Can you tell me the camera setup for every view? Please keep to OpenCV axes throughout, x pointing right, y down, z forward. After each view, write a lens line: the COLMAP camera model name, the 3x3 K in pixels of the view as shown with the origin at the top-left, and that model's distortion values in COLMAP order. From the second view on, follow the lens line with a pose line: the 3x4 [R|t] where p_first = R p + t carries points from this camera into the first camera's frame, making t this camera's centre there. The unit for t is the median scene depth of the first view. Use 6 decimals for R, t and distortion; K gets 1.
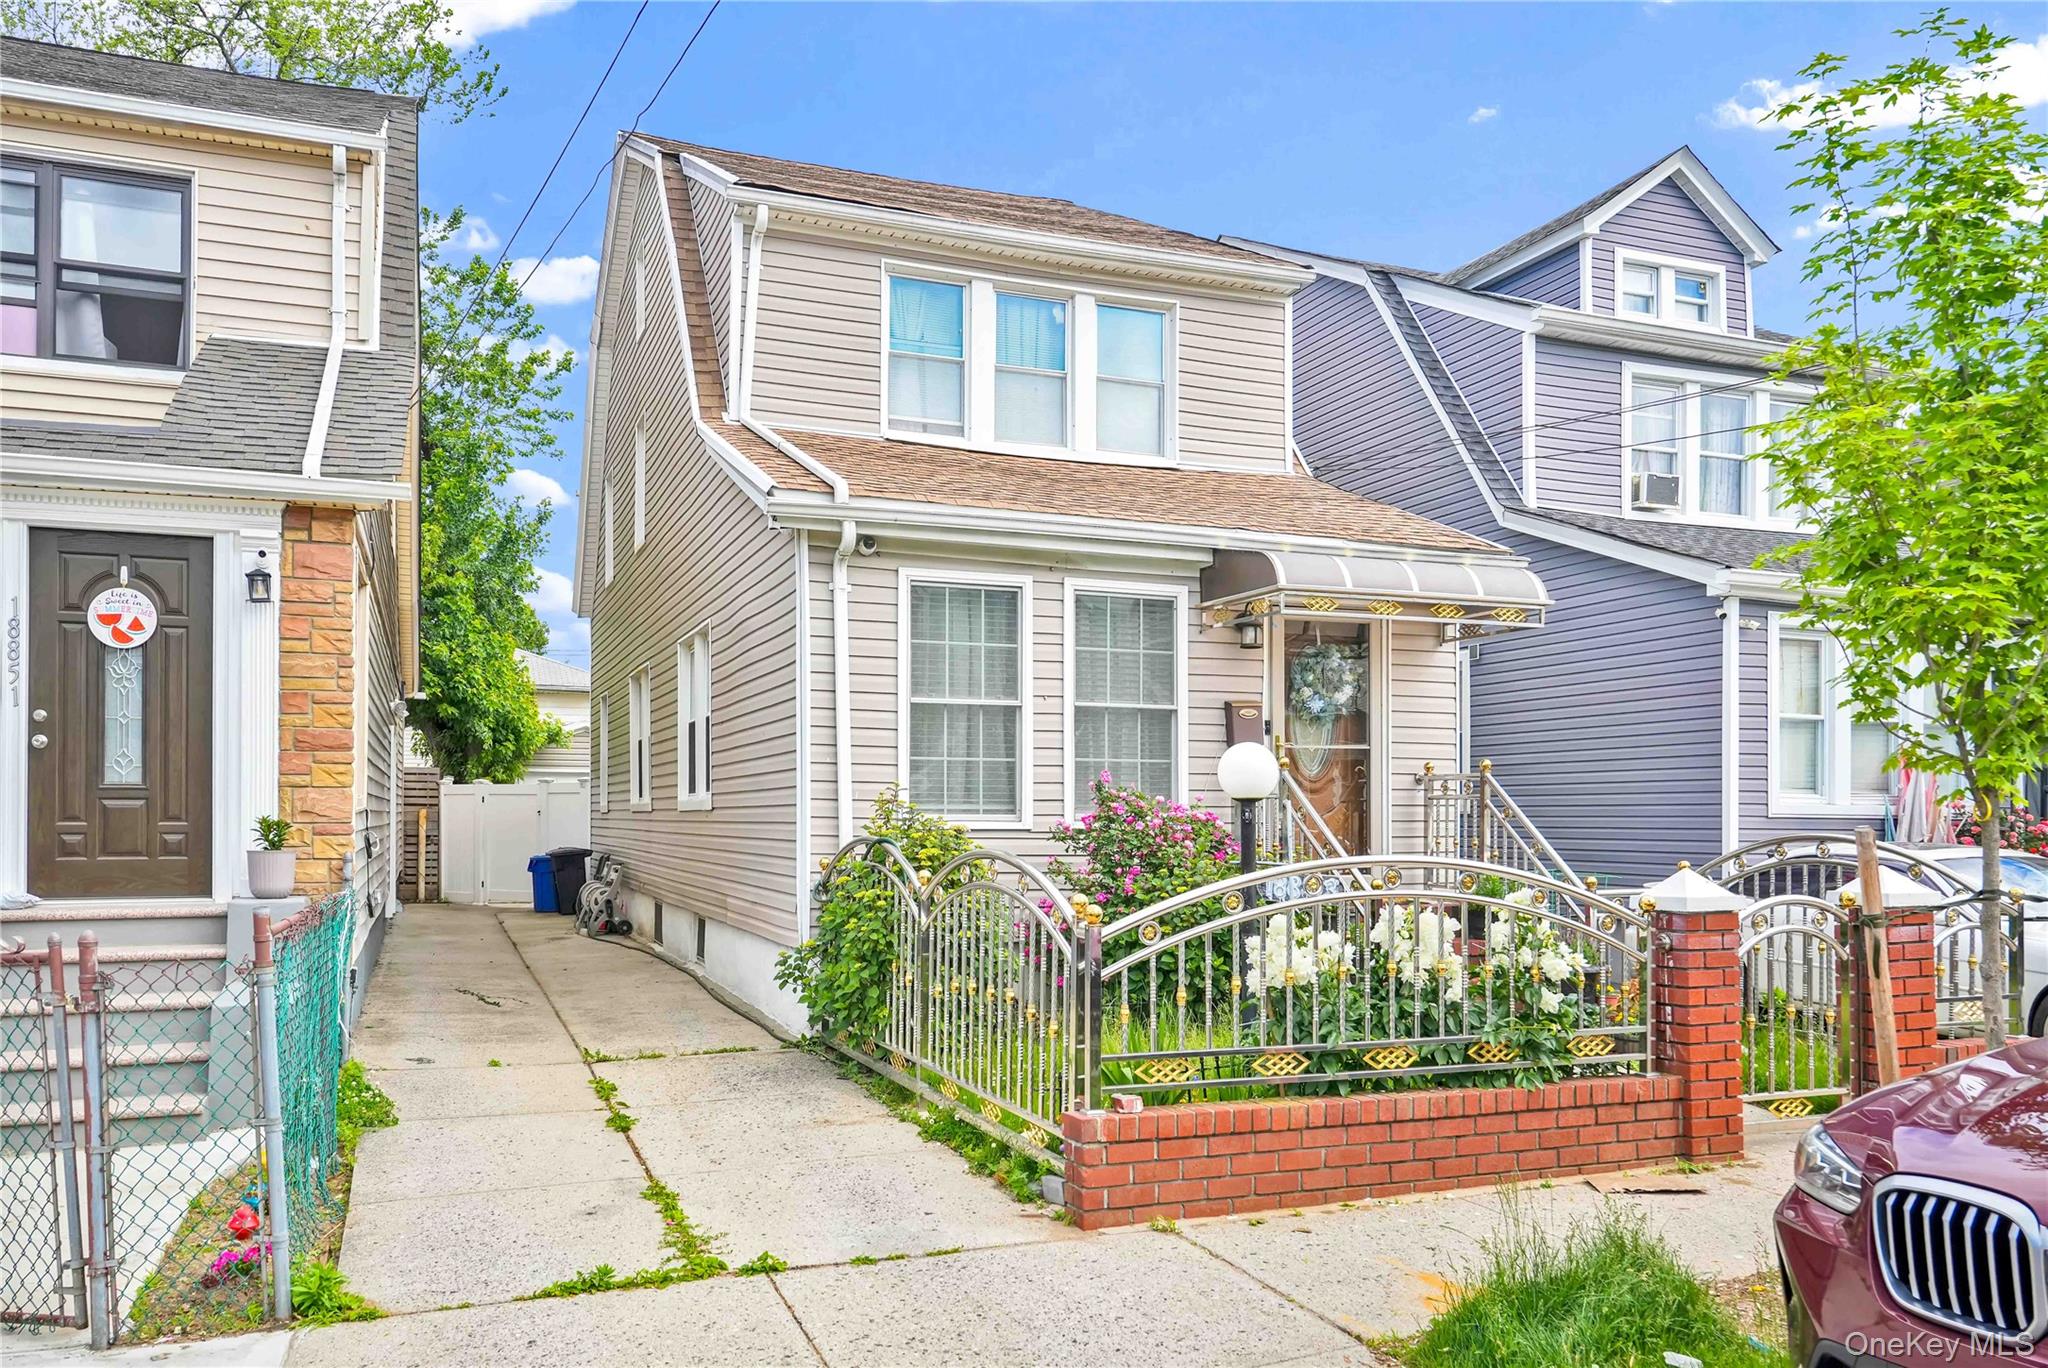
lens RADIAL K [[1535.4, 0, 1023.1], [0, 1535.4, 805.7], [0, 0, 1]] dist [0.008984, 0.005492]
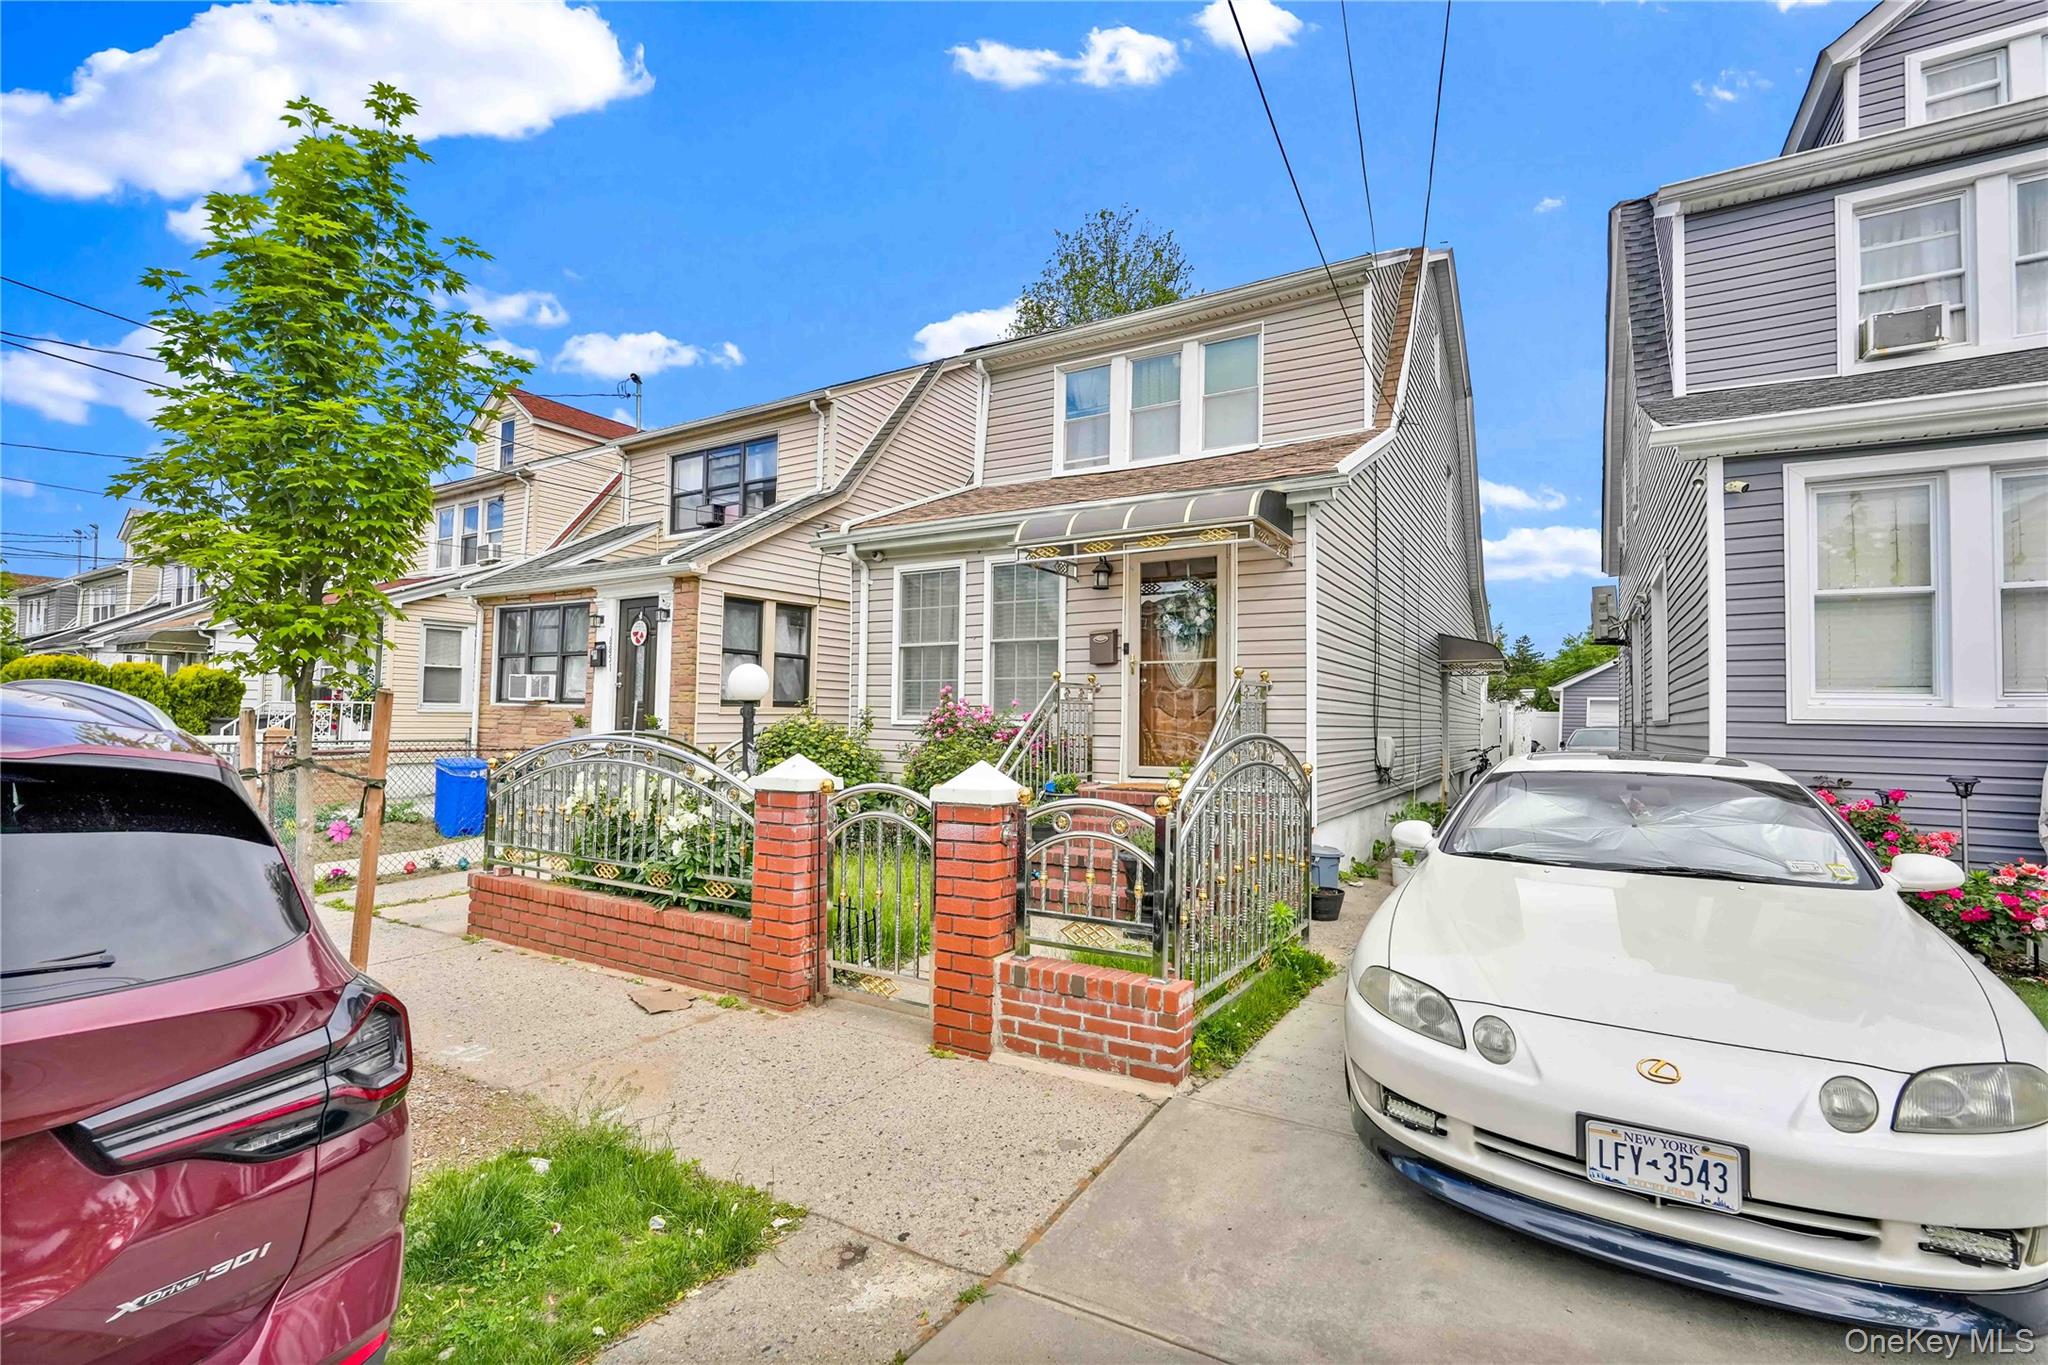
lens RADIAL K [[920.7, 0, 1024.9], [0, 920.7, 694.8], [0, 0, 1]] dist [-0.001120, 0.001346]
pose [[0.612024, -0.019652, -0.790595, 0.742749], [-0.005899, 0.999550, -0.029414, 0.010997], [0.790817, 0.022666, 0.611633, 0.480824]]
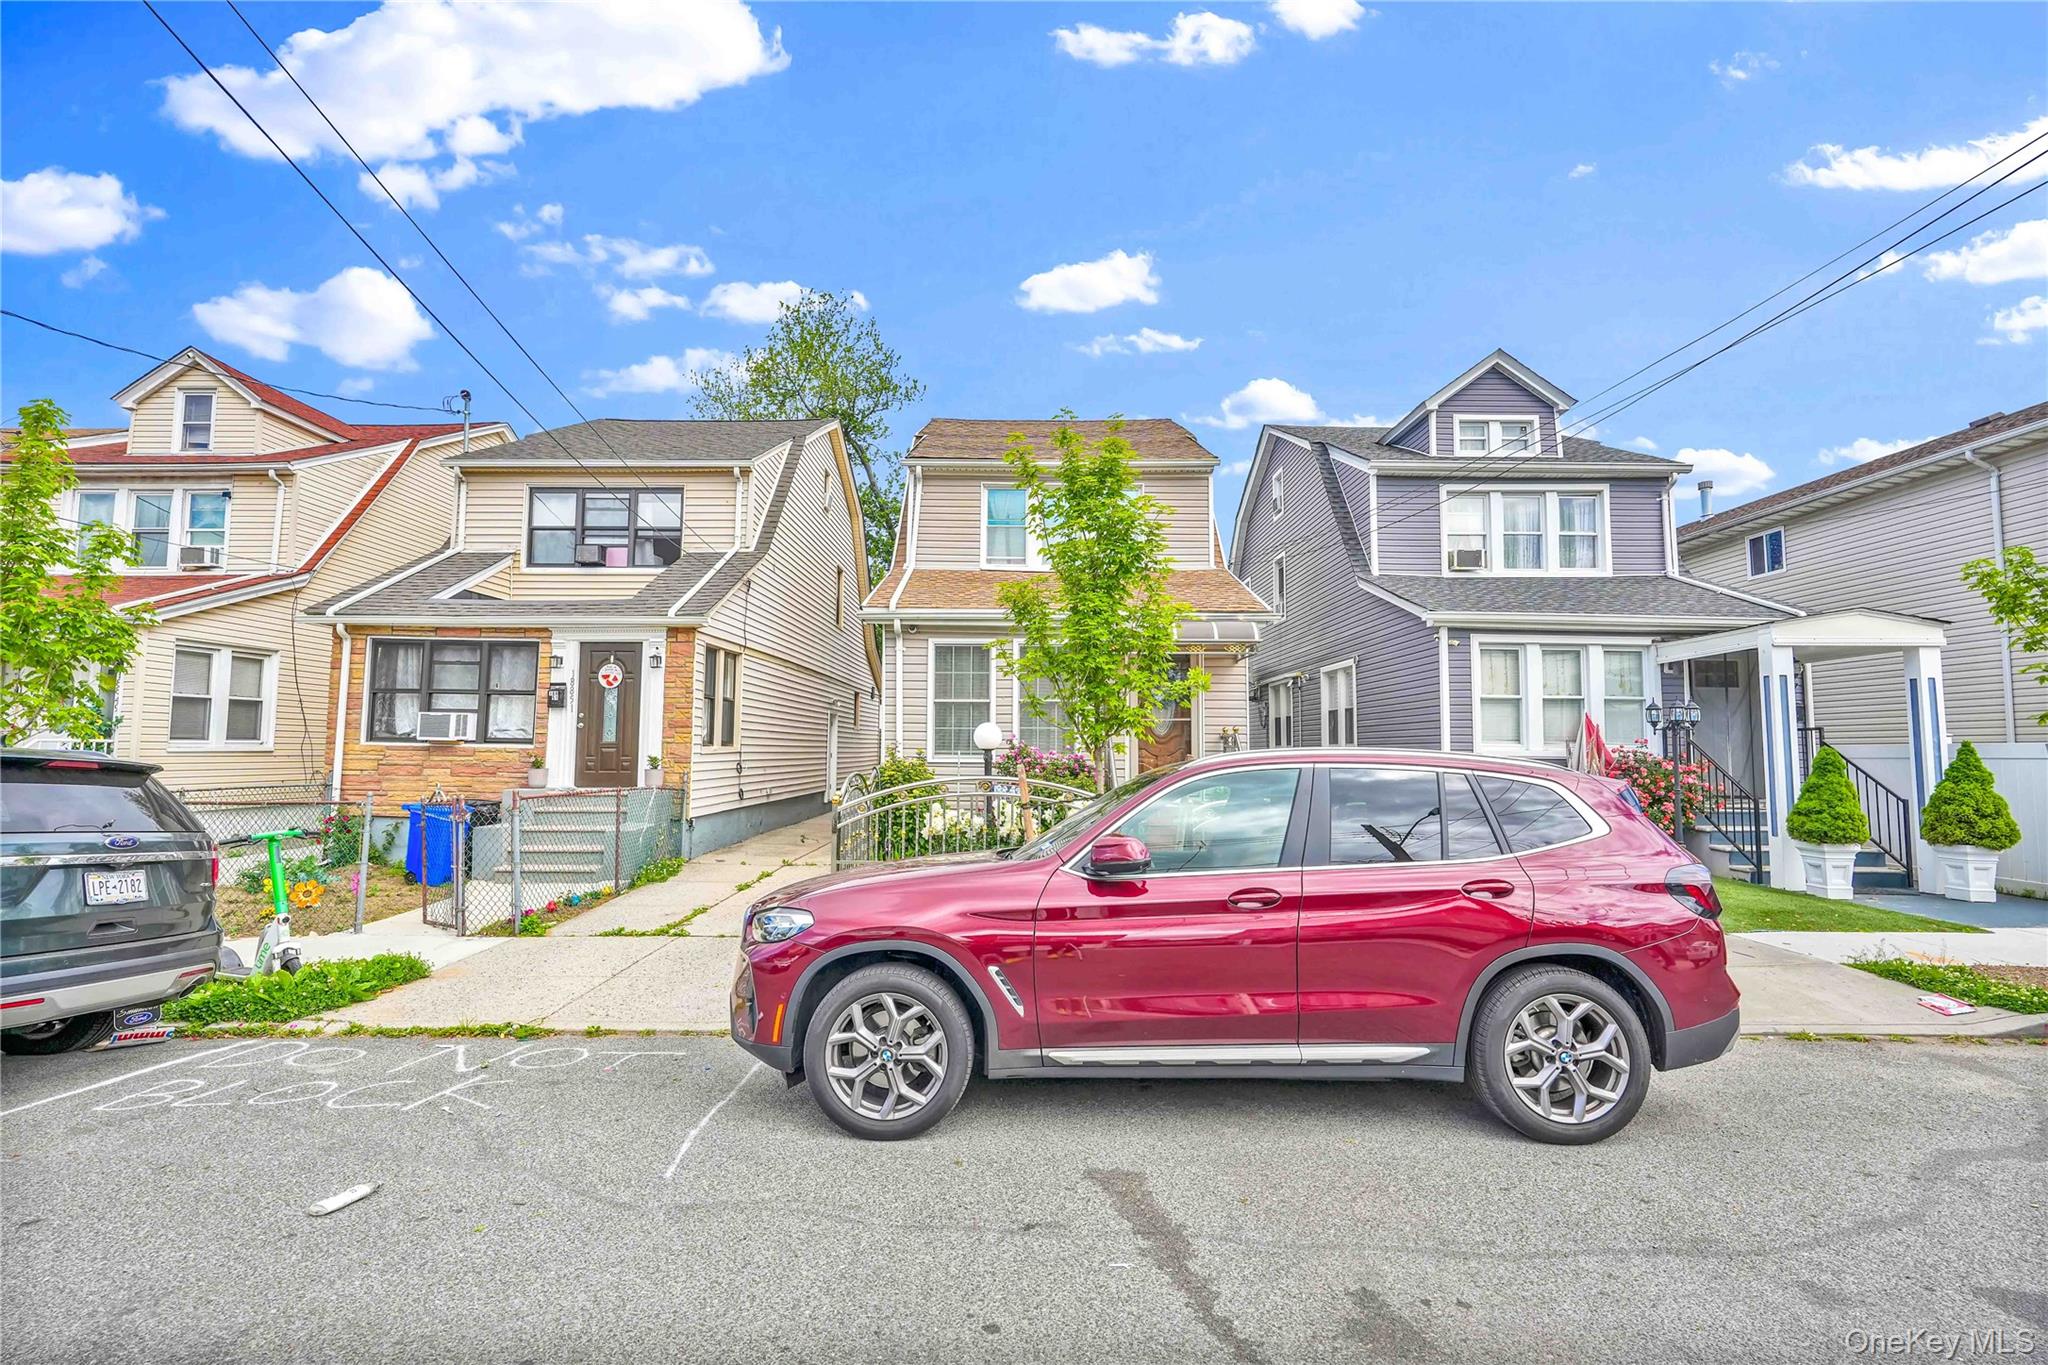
lens RADIAL K [[920.7, 0, 1024.9], [0, 920.7, 694.8], [0, 0, 1]] dist [-0.001120, 0.001346]
pose [[0.931643, -0.020693, -0.362784, 0.473926], [-0.000166, 0.998353, -0.057371, -0.004291], [0.363374, 0.053509, 0.930106, -0.120091]]
